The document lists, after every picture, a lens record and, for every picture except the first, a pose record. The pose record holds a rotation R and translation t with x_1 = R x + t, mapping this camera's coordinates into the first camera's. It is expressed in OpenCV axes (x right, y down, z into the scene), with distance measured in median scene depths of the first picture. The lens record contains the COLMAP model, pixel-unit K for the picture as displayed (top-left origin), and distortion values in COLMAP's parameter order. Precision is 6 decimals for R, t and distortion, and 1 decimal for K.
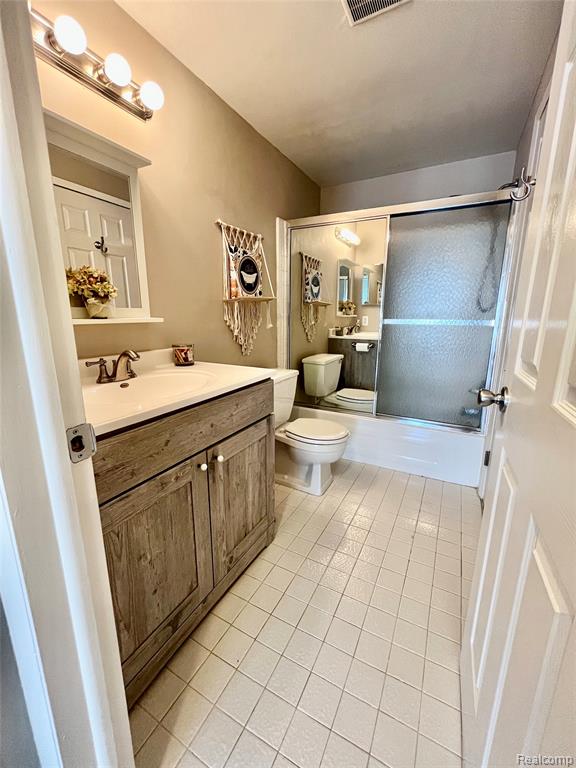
lens RADIAL K [[312.7, 0, 291.3], [0, 312.7, 384.2], [0, 0, 1]] dist [-0.002359, 0.000067]
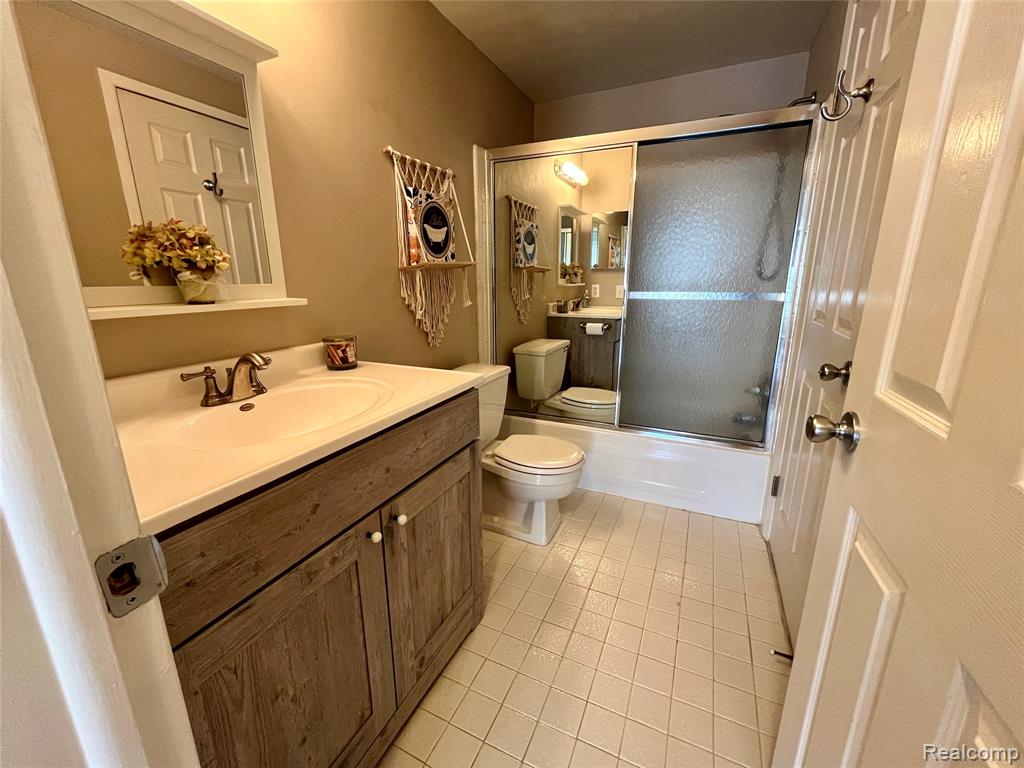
lens RADIAL K [[416.9, 0, 513.1], [0, 416.9, 383.9], [0, 0, 1]] dist [-0.002359, 0.000067]
pose [[0.998583, -0.021555, 0.048657, -0.019079], [0.020274, 0.999438, 0.026679, -0.035423], [-0.049204, -0.025654, 0.998459, 0.077656]]
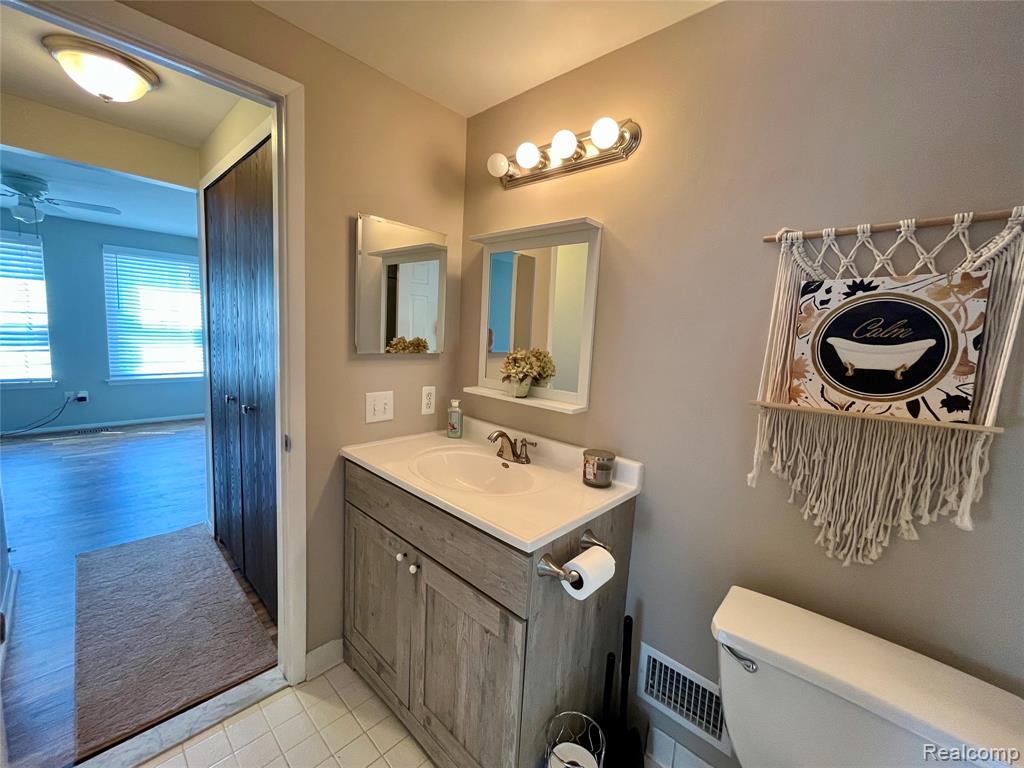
lens RADIAL K [[416.9, 0, 512.9], [0, 416.9, 382.9], [0, 0, 1]] dist [-0.002359, 0.000067]
pose [[-0.268771, 0.097536, -0.958253, 0.428544], [-0.269097, 0.947642, 0.171932, -0.296607], [0.924851, 0.304073, -0.228452, 0.785715]]
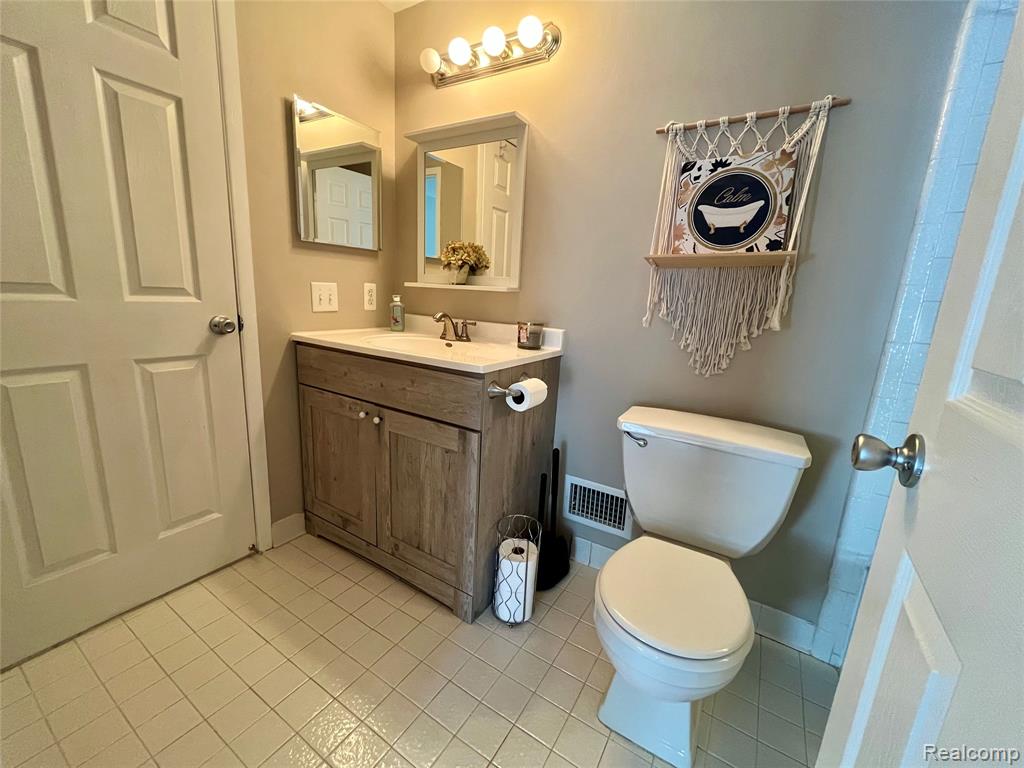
lens RADIAL K [[416.9, 0, 512.2], [0, 416.9, 383.5], [0, 0, 1]] dist [-0.002359, 0.000067]
pose [[-0.076276, 0.203411, -0.976118, 0.579360], [-0.274244, 0.936932, 0.216675, -0.157818], [0.958630, 0.284222, -0.015682, 0.809320]]
